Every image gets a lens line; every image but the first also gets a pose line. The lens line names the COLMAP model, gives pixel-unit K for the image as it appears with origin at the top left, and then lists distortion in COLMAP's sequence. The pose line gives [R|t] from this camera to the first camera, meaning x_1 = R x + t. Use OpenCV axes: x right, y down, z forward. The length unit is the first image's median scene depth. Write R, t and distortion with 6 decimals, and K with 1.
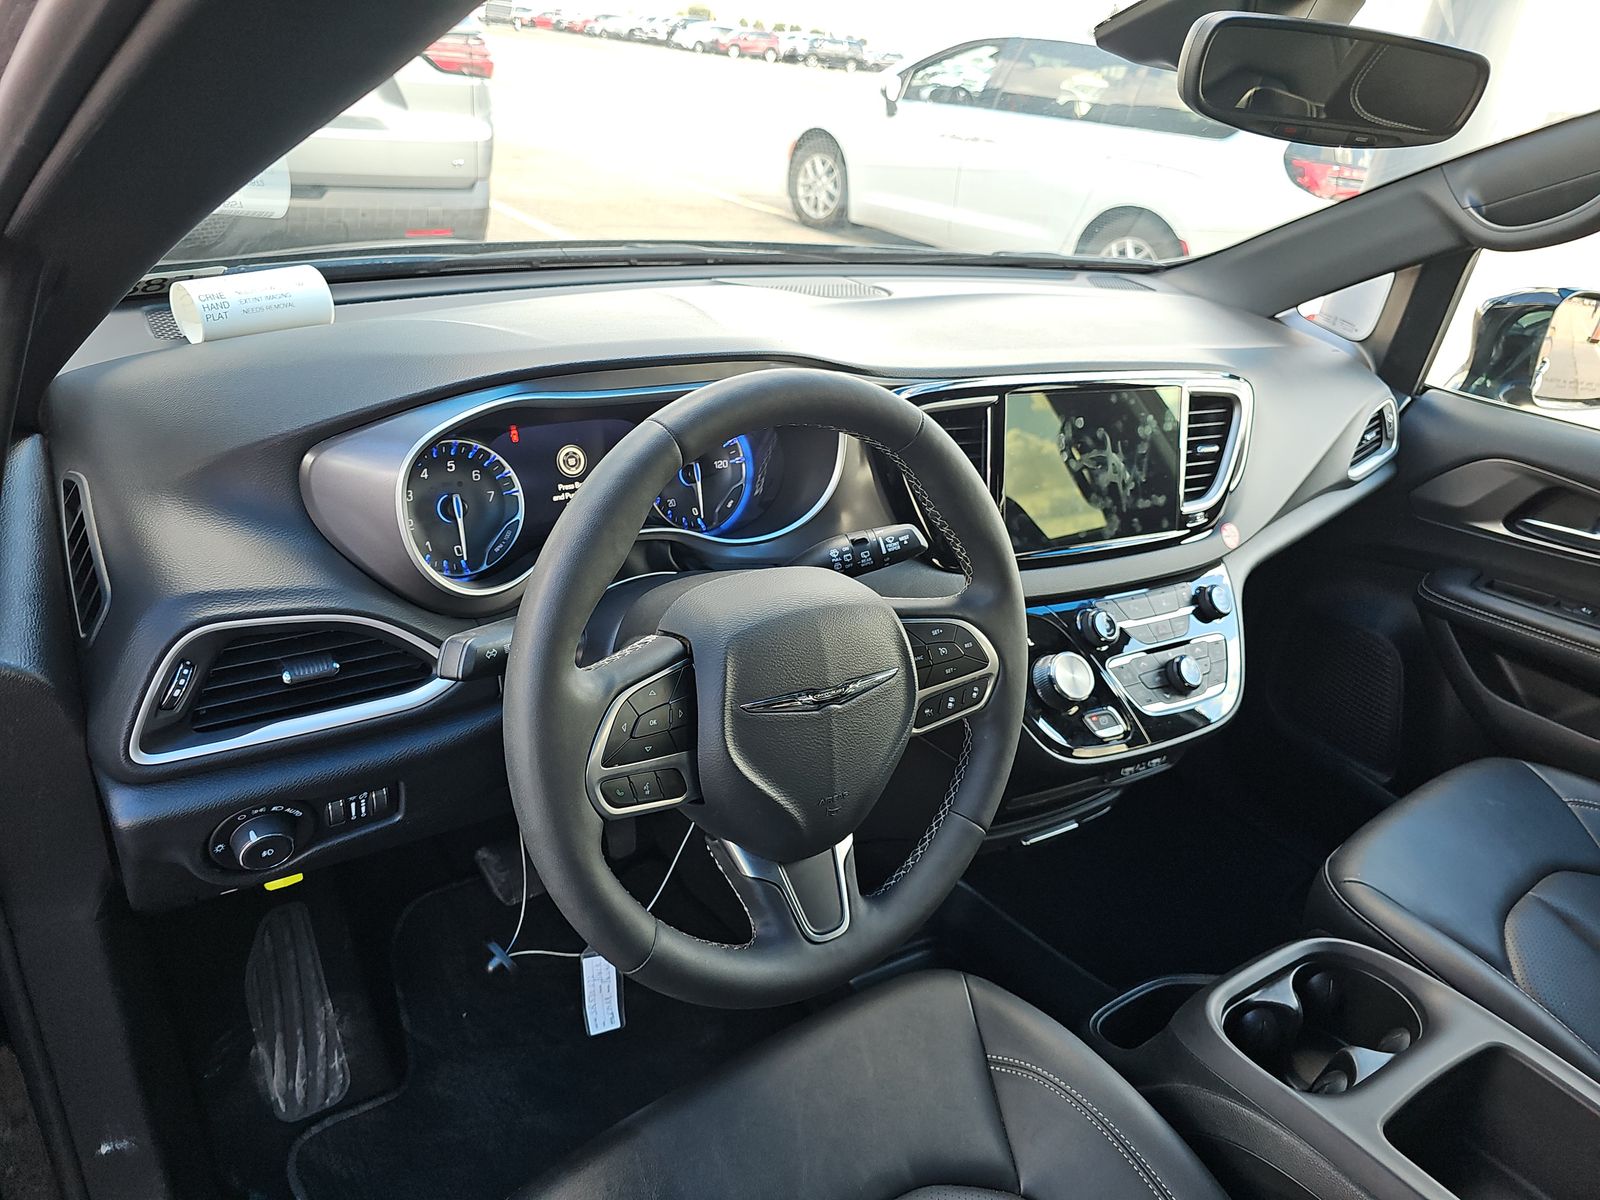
lens RADIAL K [[1070.5, 0, 780.9], [0, 1070.5, 581.8], [0, 0, 1]] dist [0.037826, -0.038050]
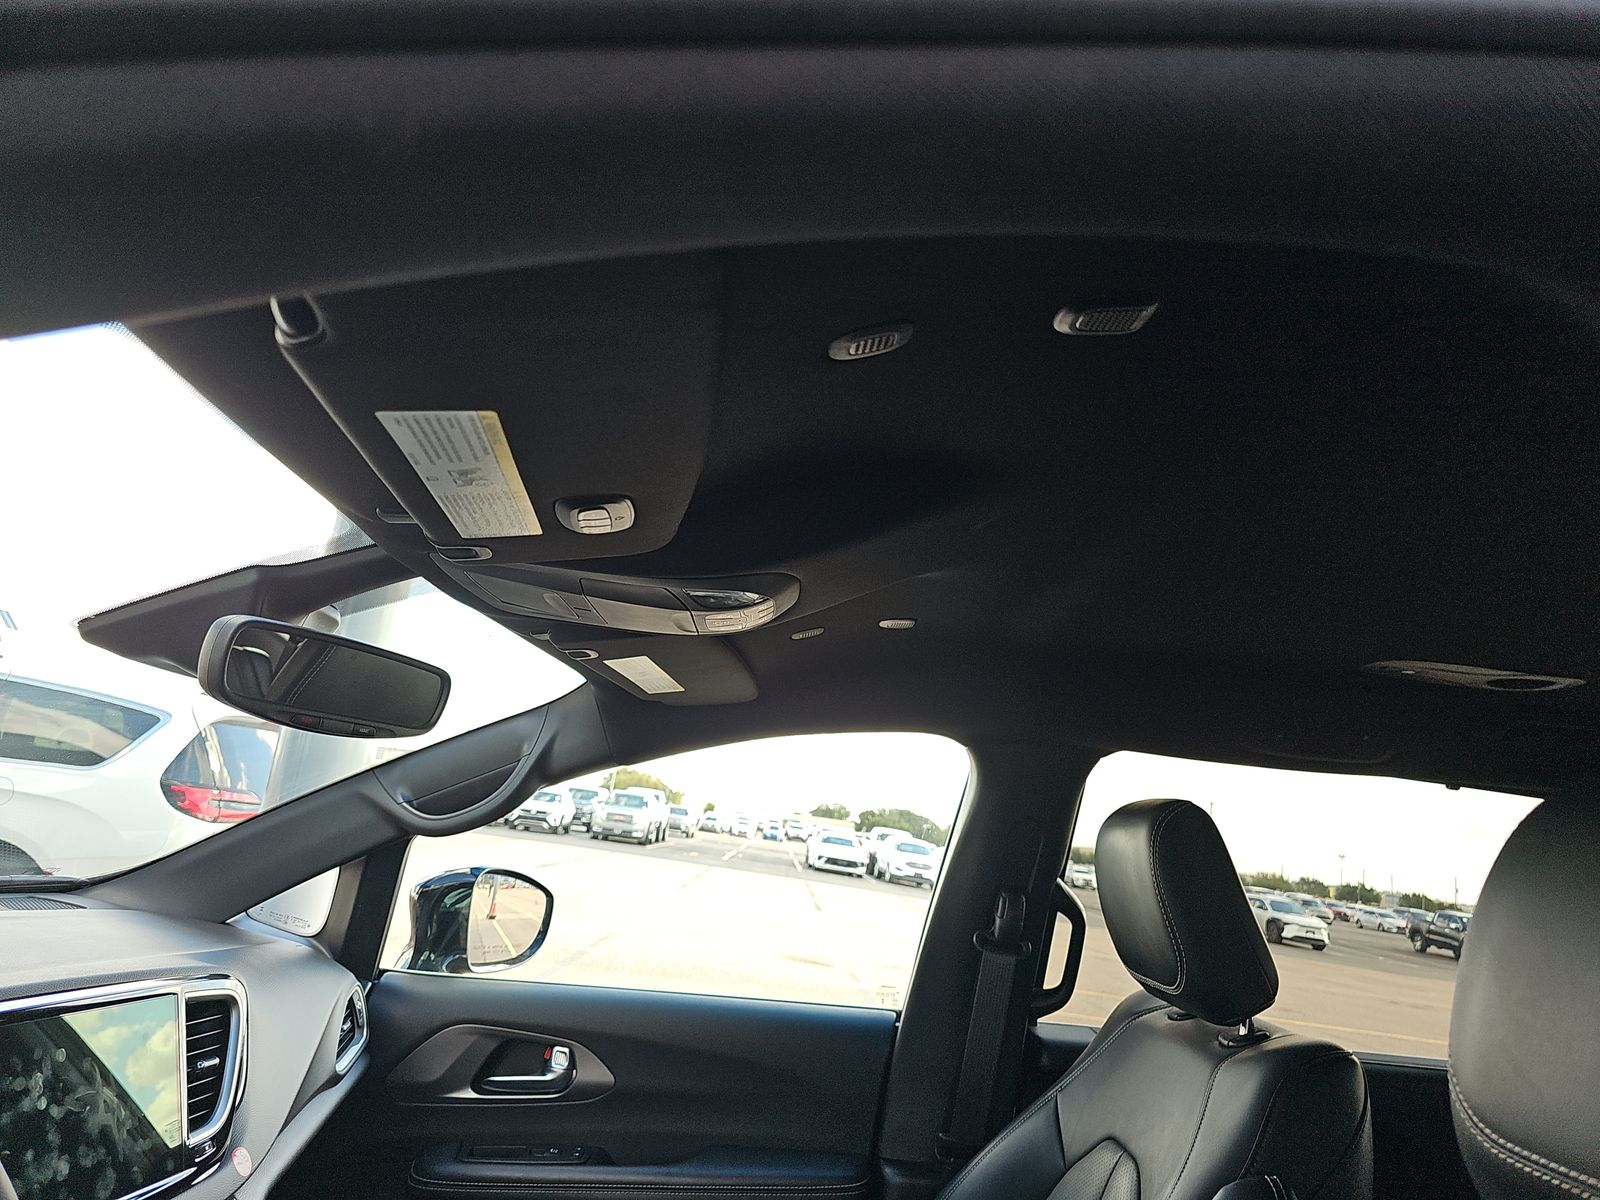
lens RADIAL K [[1070.5, 0, 802.5], [0, 1070.5, 564.8], [0, 0, 1]] dist [0.037826, -0.038050]
pose [[0.582577, 0.150672, 0.798688, -0.073998], [0.309285, 0.867644, -0.389278, 0.015141], [-0.751630, 0.473806, 0.458868, 0.023334]]
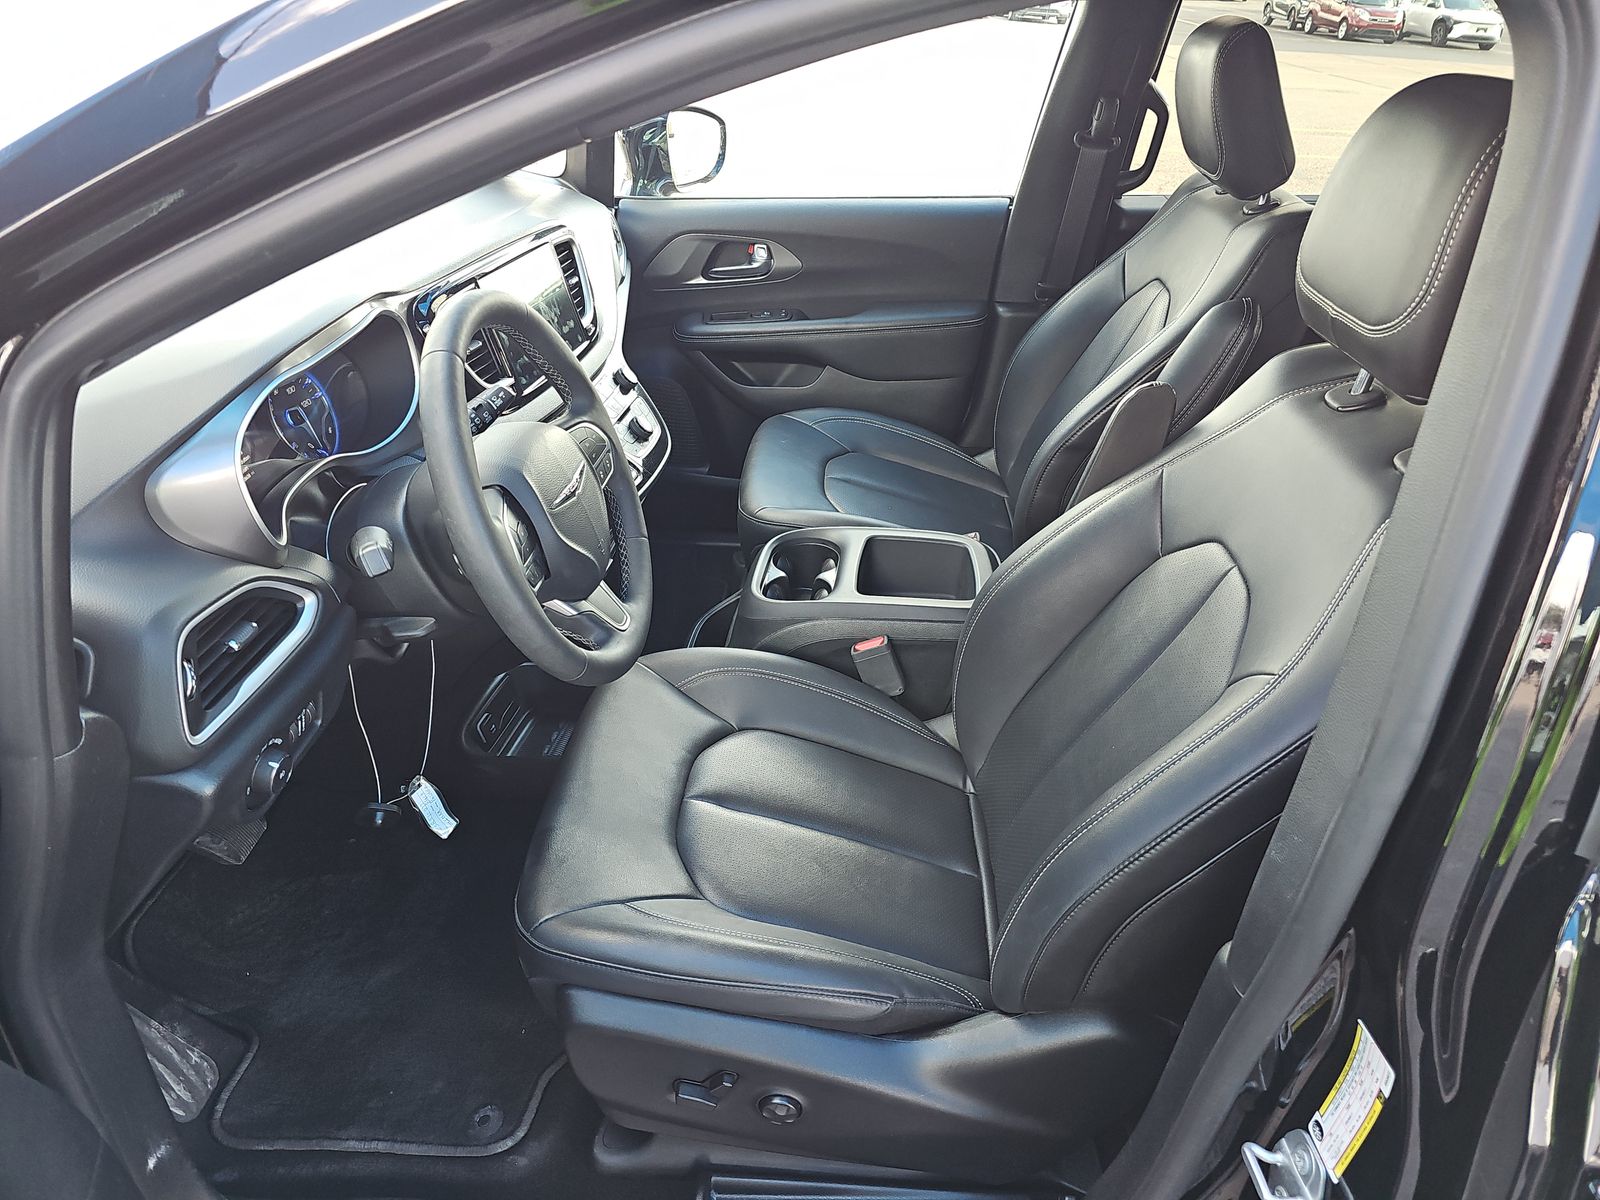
lens RADIAL K [[1070.5, 0, 804.8], [0, 1070.5, 612.0], [0, 0, 1]] dist [0.037826, -0.038050]
pose [[0.643055, -0.478693, 0.597773, -0.383010], [0.377811, 0.877266, 0.296078, -0.035337], [-0.666137, 0.035451, 0.744986, -0.206828]]
